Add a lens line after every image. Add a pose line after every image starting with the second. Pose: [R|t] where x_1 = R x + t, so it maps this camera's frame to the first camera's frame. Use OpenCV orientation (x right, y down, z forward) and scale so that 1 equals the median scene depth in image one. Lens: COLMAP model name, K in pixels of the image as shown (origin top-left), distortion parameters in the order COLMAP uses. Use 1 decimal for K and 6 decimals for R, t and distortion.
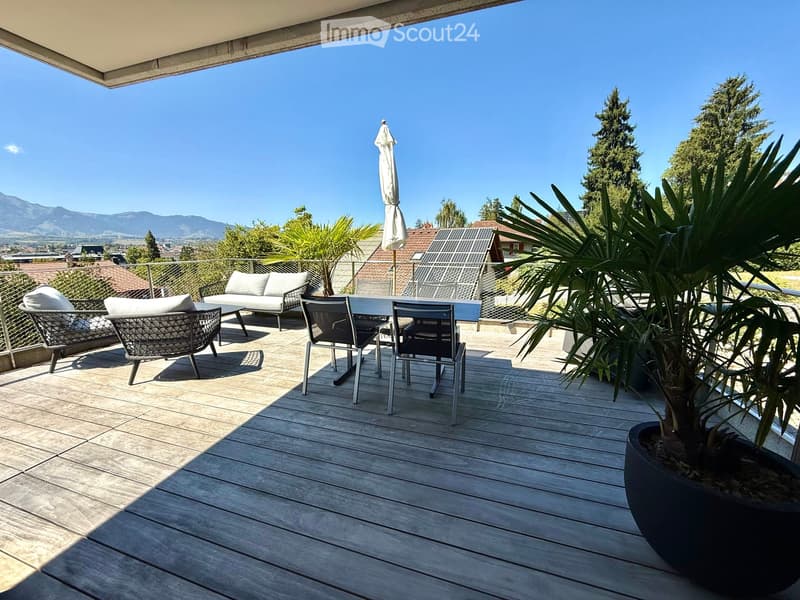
lens RADIAL K [[315.5, 0, 397.6], [0, 315.5, 299.8], [0, 0, 1]] dist [0.002197, 0.000324]
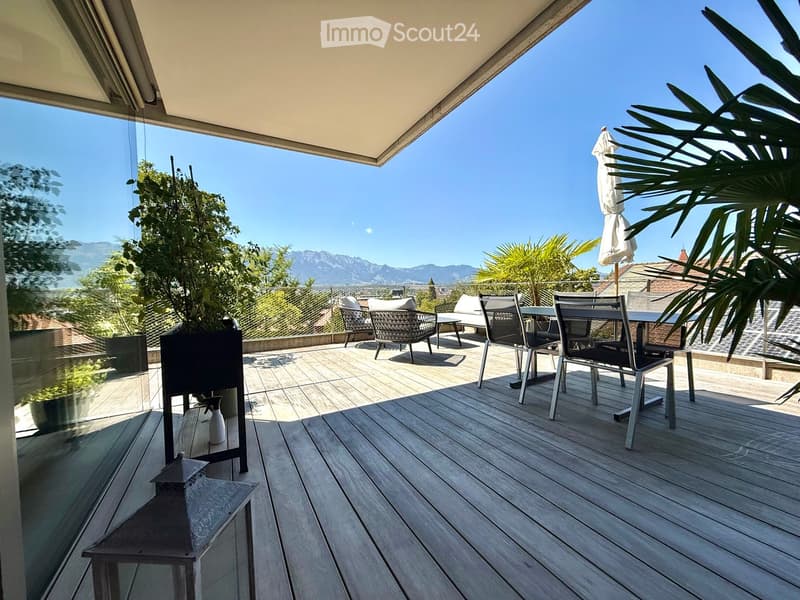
lens RADIAL K [[315.5, 0, 402.8], [0, 315.5, 299.5], [0, 0, 1]] dist [0.002197, 0.000324]
pose [[0.736029, 0.010541, -0.676868, 0.314930], [-0.099833, 0.990636, -0.093131, 0.163315], [0.669548, 0.136121, 0.730190, -0.016619]]
